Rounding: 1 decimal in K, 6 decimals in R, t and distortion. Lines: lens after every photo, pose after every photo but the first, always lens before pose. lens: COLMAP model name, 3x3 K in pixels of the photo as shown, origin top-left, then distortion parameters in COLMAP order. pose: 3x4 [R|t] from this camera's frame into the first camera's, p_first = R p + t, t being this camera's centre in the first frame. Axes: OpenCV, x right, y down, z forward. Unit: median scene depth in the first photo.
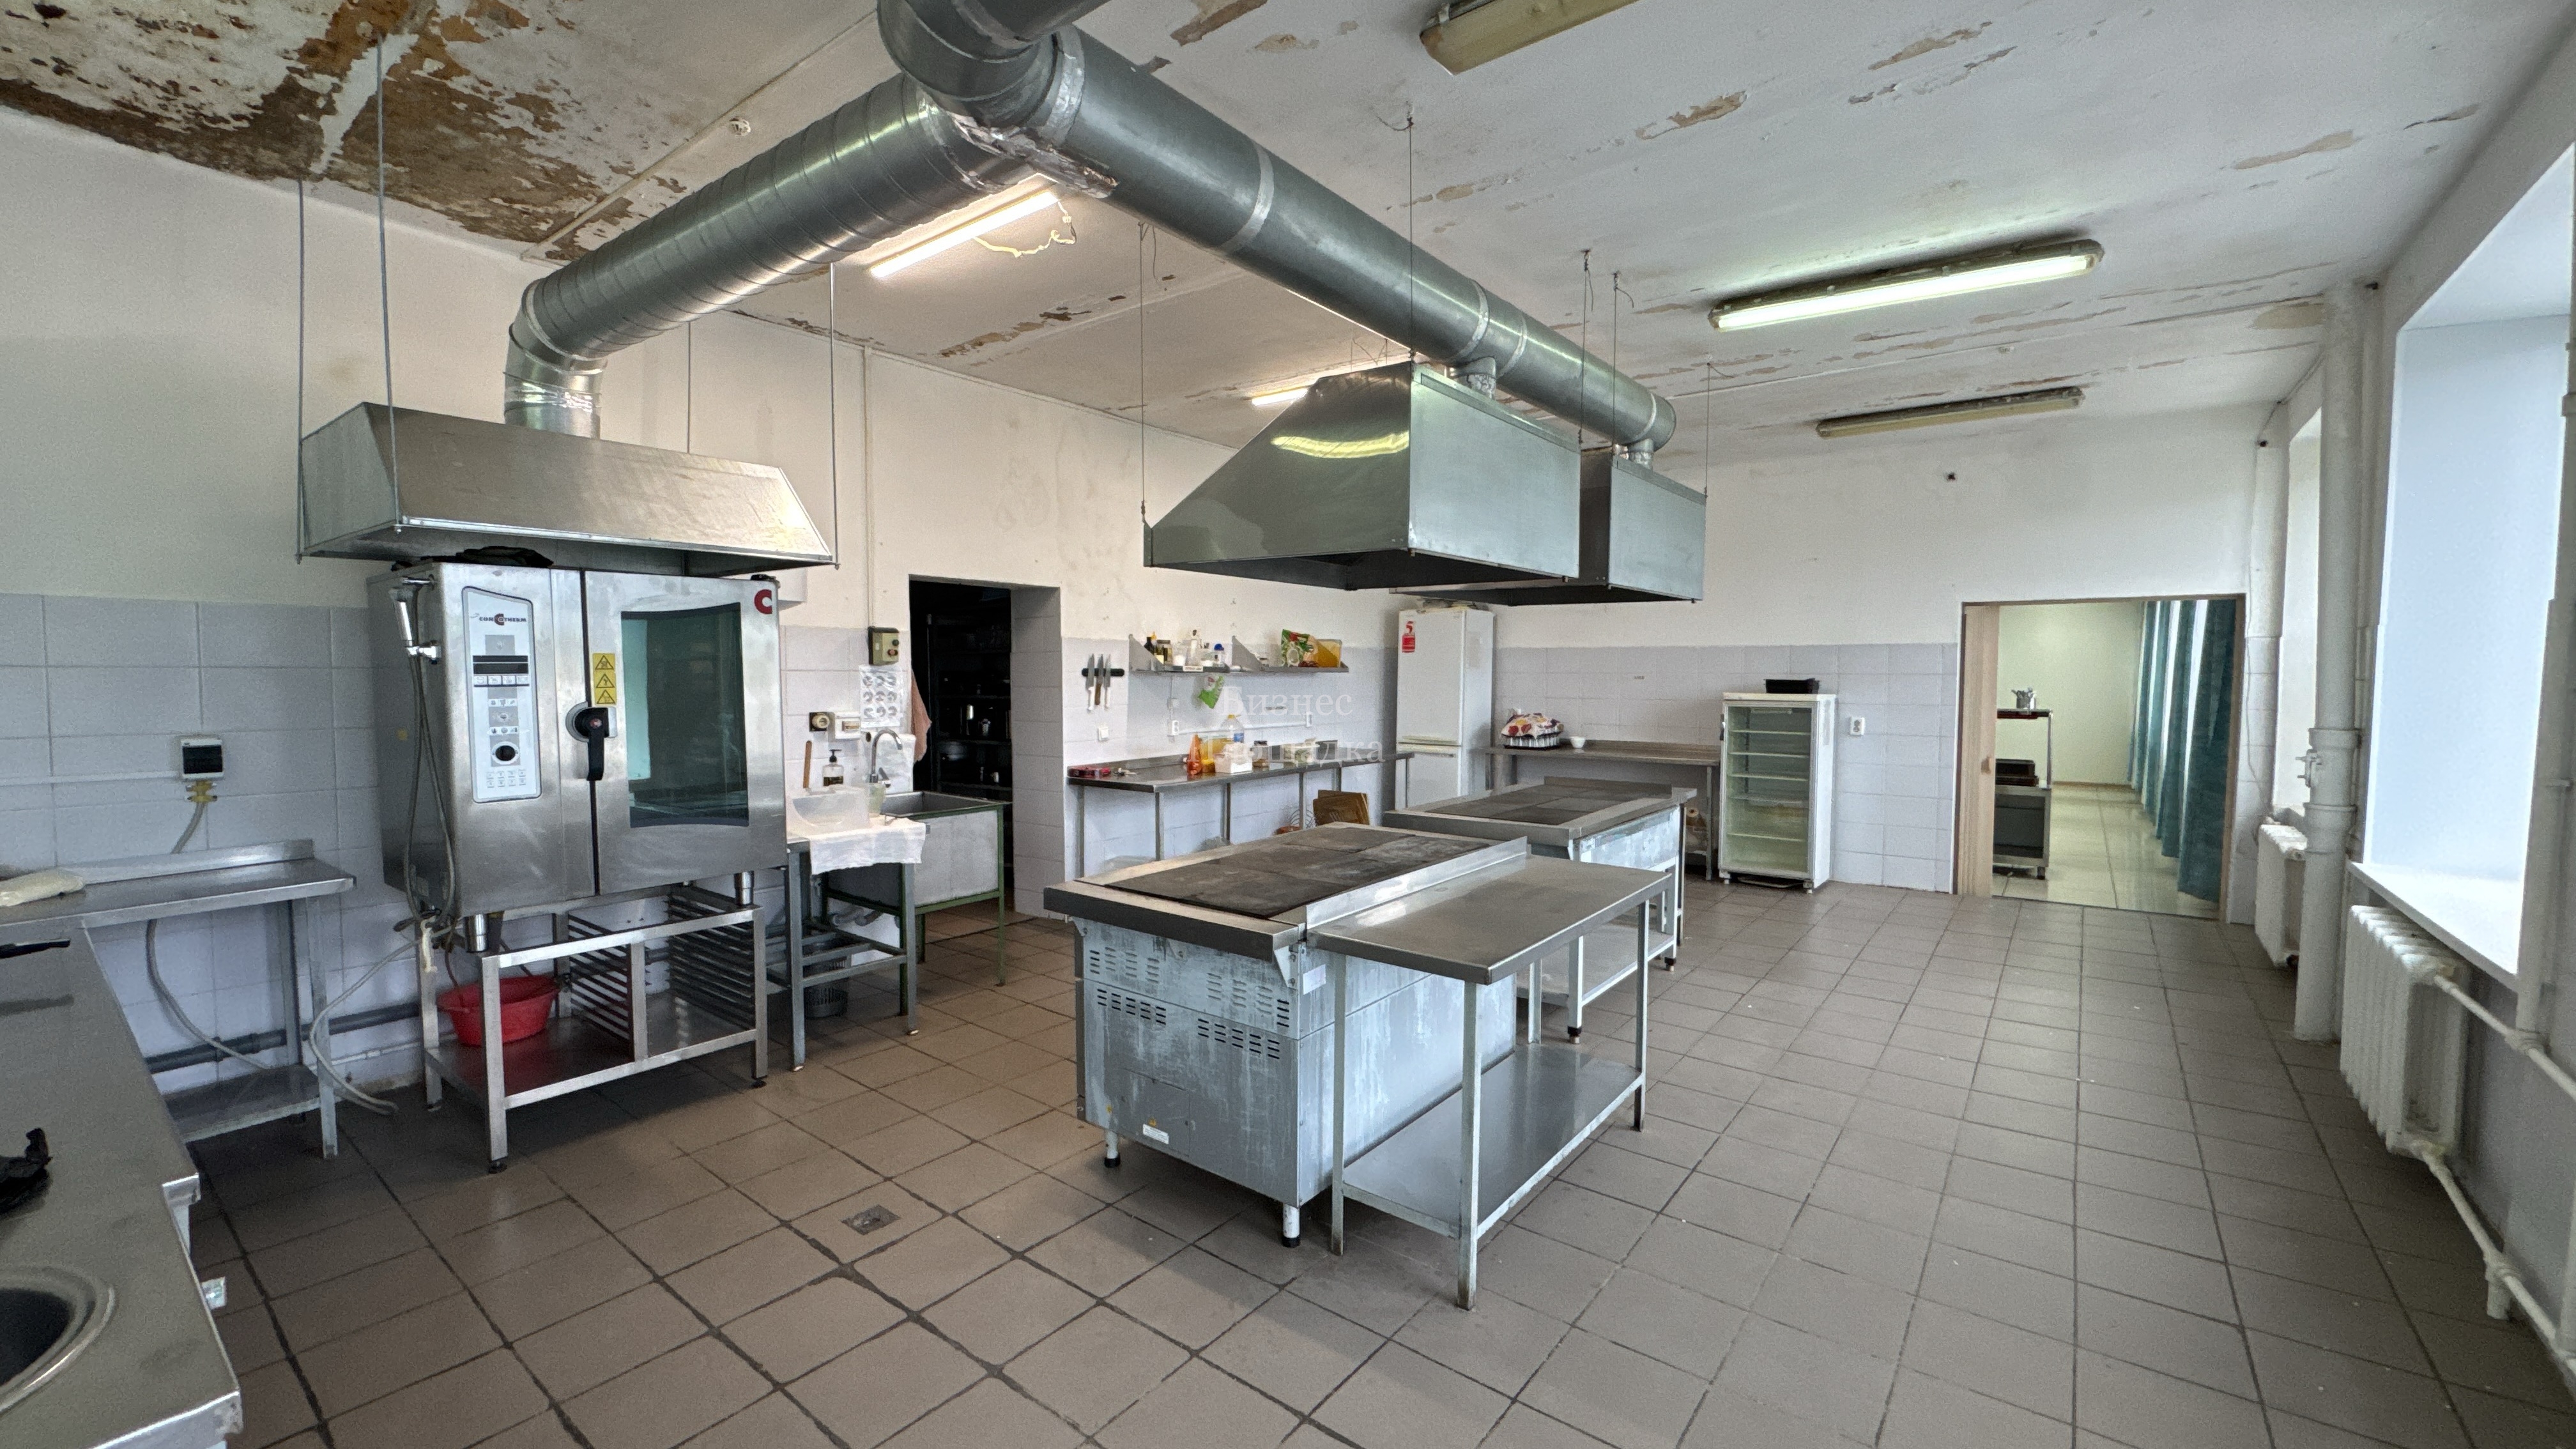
lens RADIAL K [[1056.2, 0, 1291.5], [0, 1056.2, 728.3], [0, 0, 1]] dist [-0.000866, 0.000030]
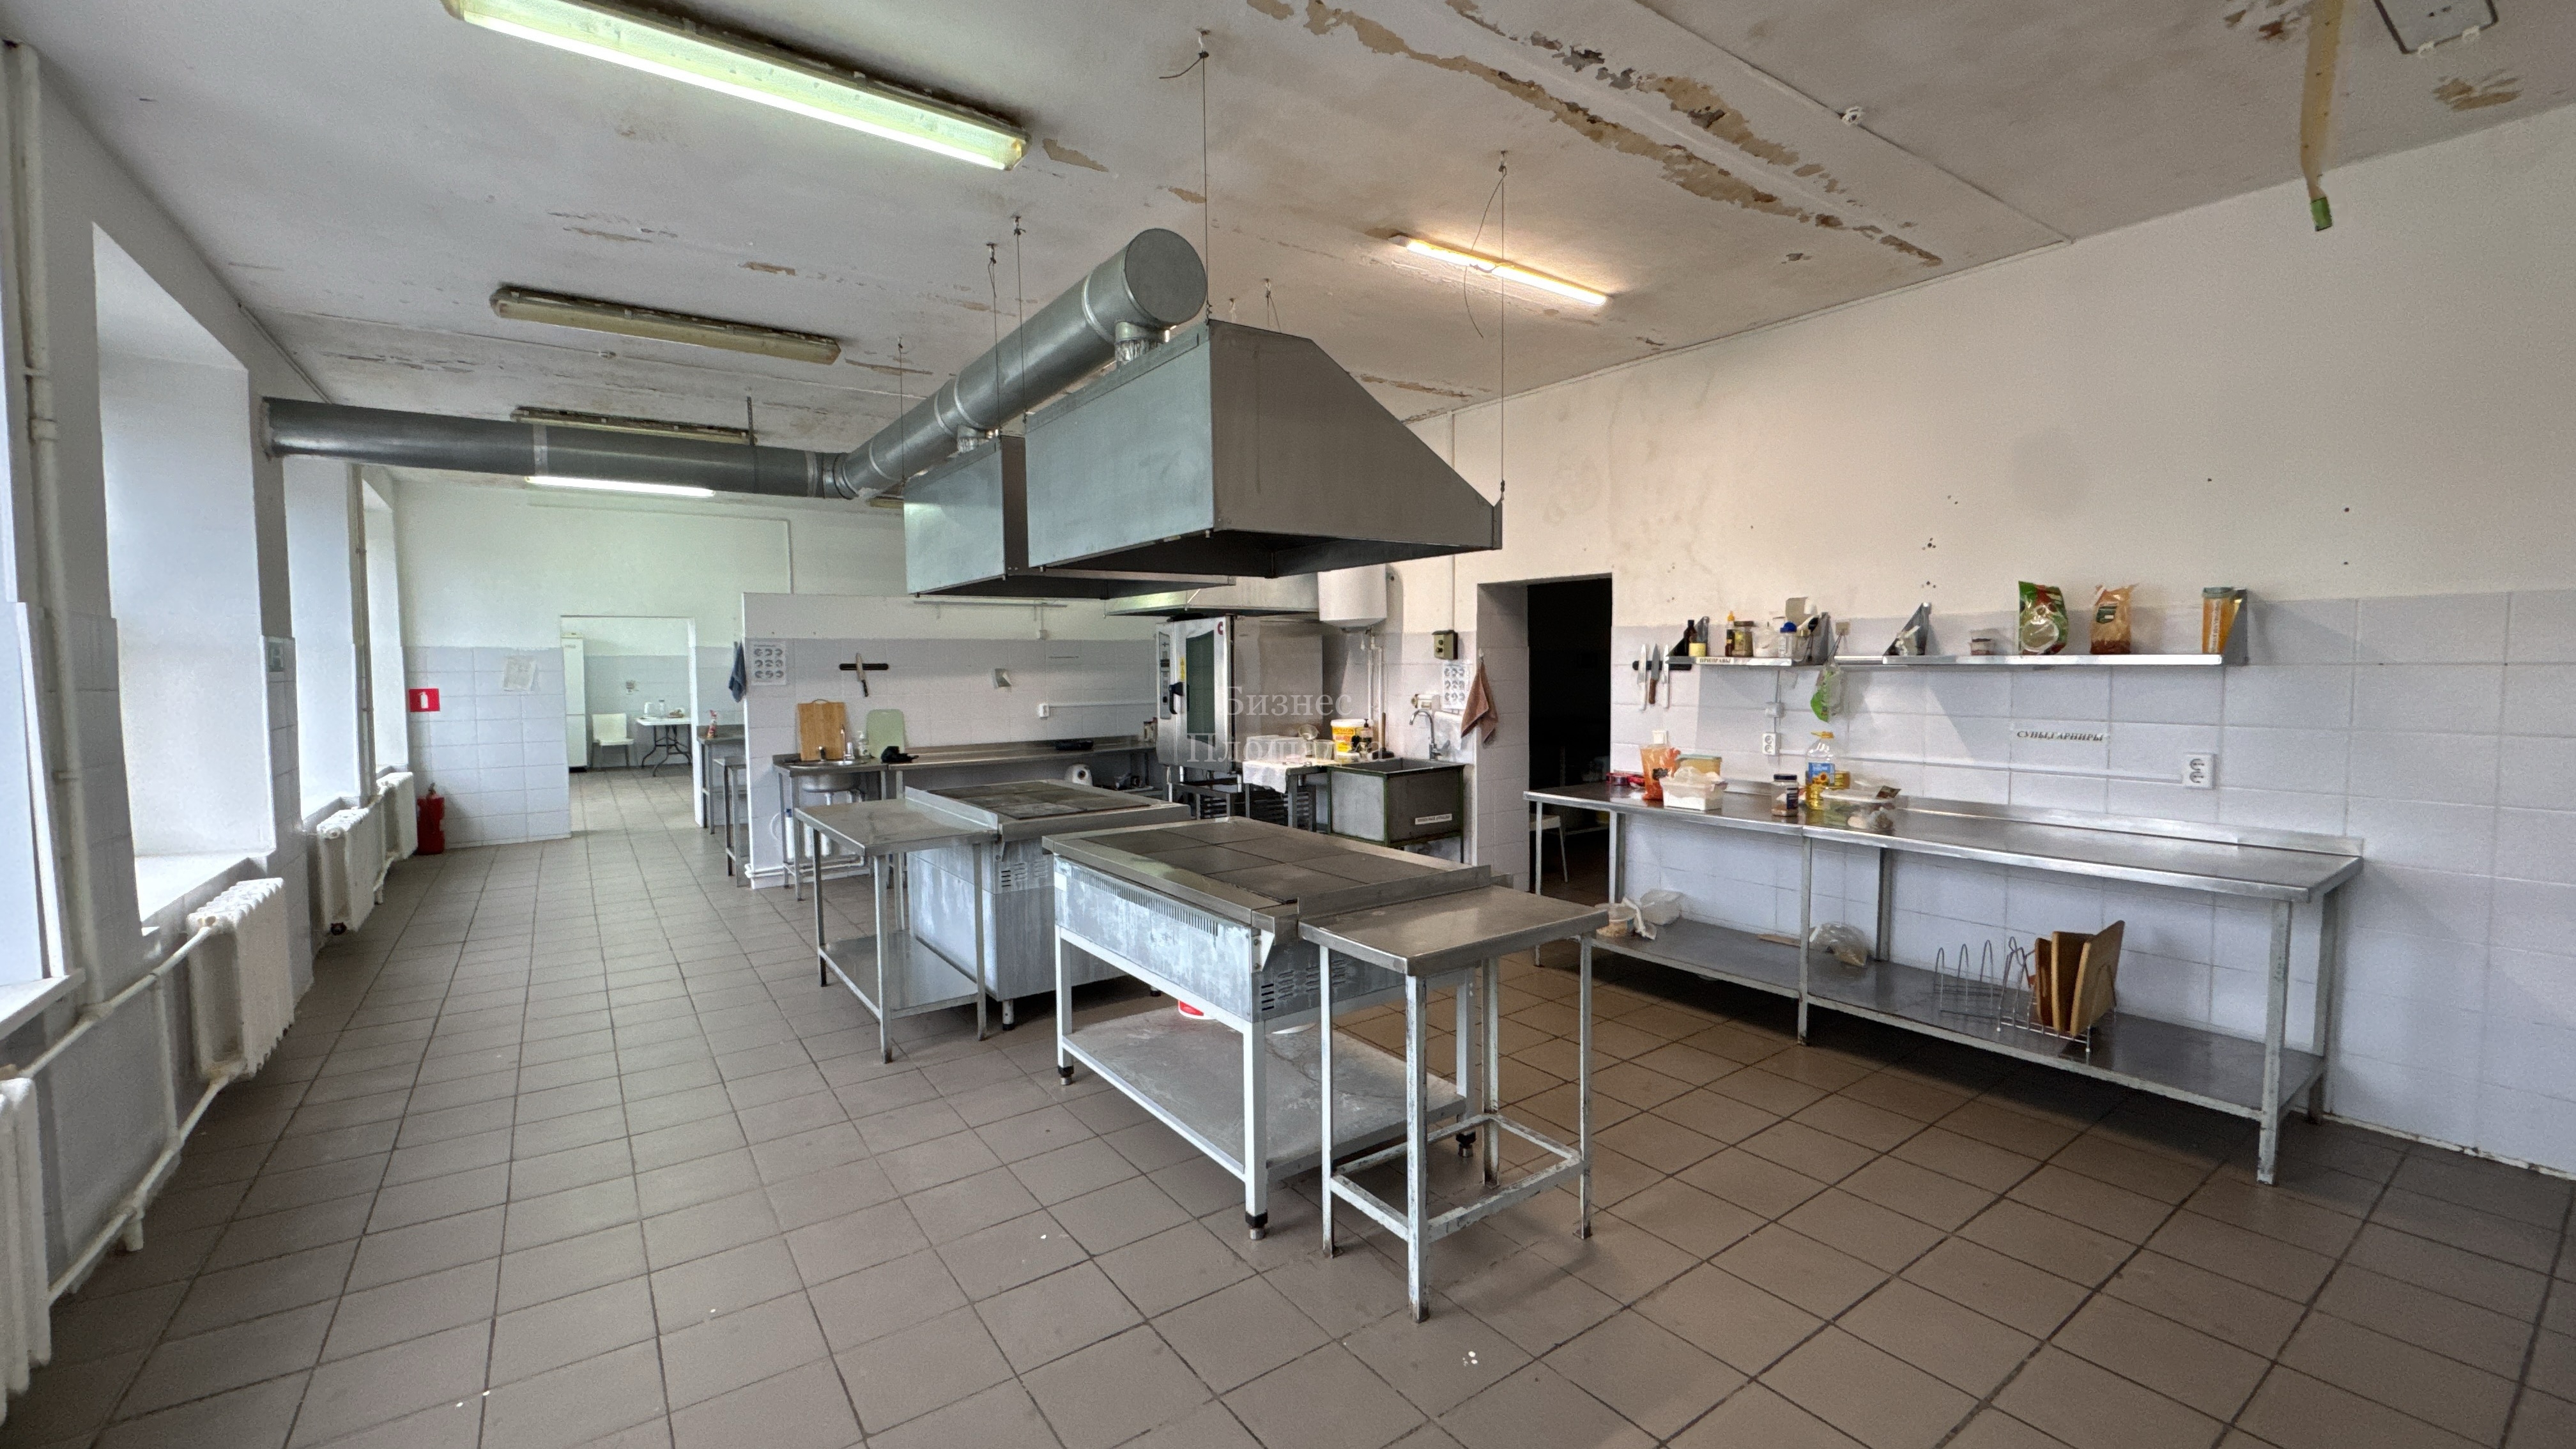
lens RADIAL K [[1056.2, 0, 1291.5], [0, 1056.2, 728.3], [0, 0, 1]] dist [-0.000866, 0.000030]
pose [[-0.308414, 0.062712, -0.949183, 0.740709], [-0.042914, 0.995891, 0.079742, -0.059965], [0.950284, 0.065327, -0.304456, 1.019708]]
